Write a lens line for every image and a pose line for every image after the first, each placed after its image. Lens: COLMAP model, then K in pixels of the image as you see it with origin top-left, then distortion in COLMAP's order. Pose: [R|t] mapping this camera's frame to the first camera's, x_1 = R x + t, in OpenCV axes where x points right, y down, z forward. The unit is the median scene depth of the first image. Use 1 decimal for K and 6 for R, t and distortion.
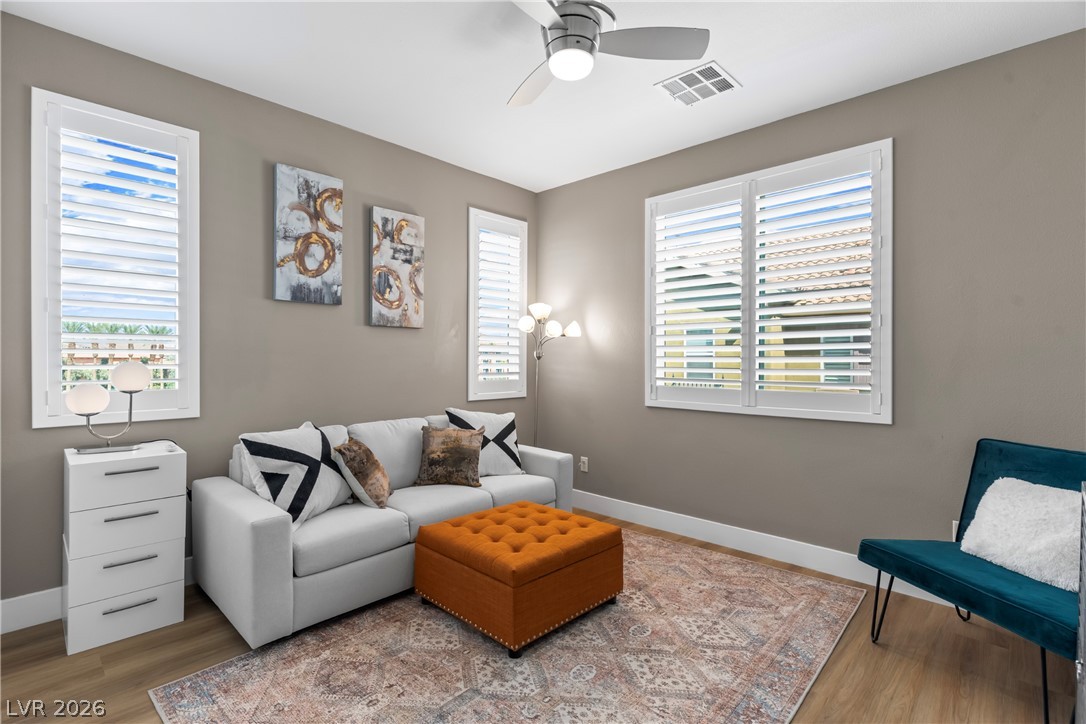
lens RADIAL K [[514.5, 0, 554.5], [0, 514.5, 360.4], [0, 0, 1]] dist [-0.000176, 0.001372]
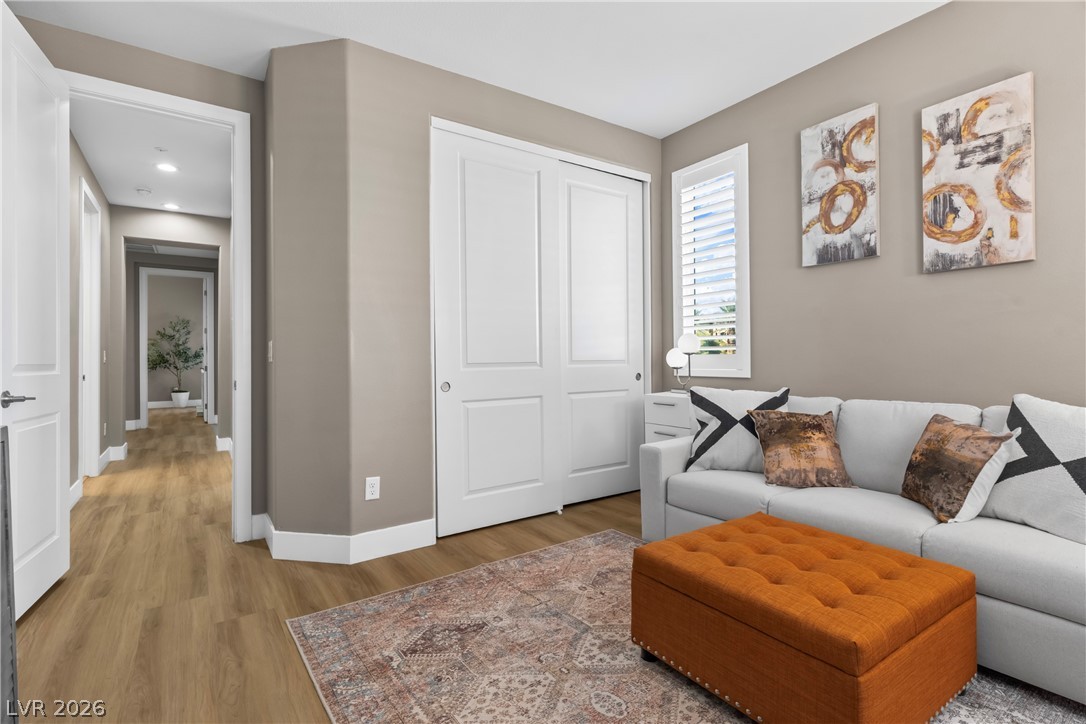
lens RADIAL K [[514.5, 0, 532.5], [0, 514.5, 361.2], [0, 0, 1]] dist [-0.000176, 0.001372]
pose [[-0.230082, -0.000413, -0.973171, 0.523062], [0.001410, 0.999999, -0.000757, 0.061528], [0.973170, -0.001546, -0.230081, 0.675335]]
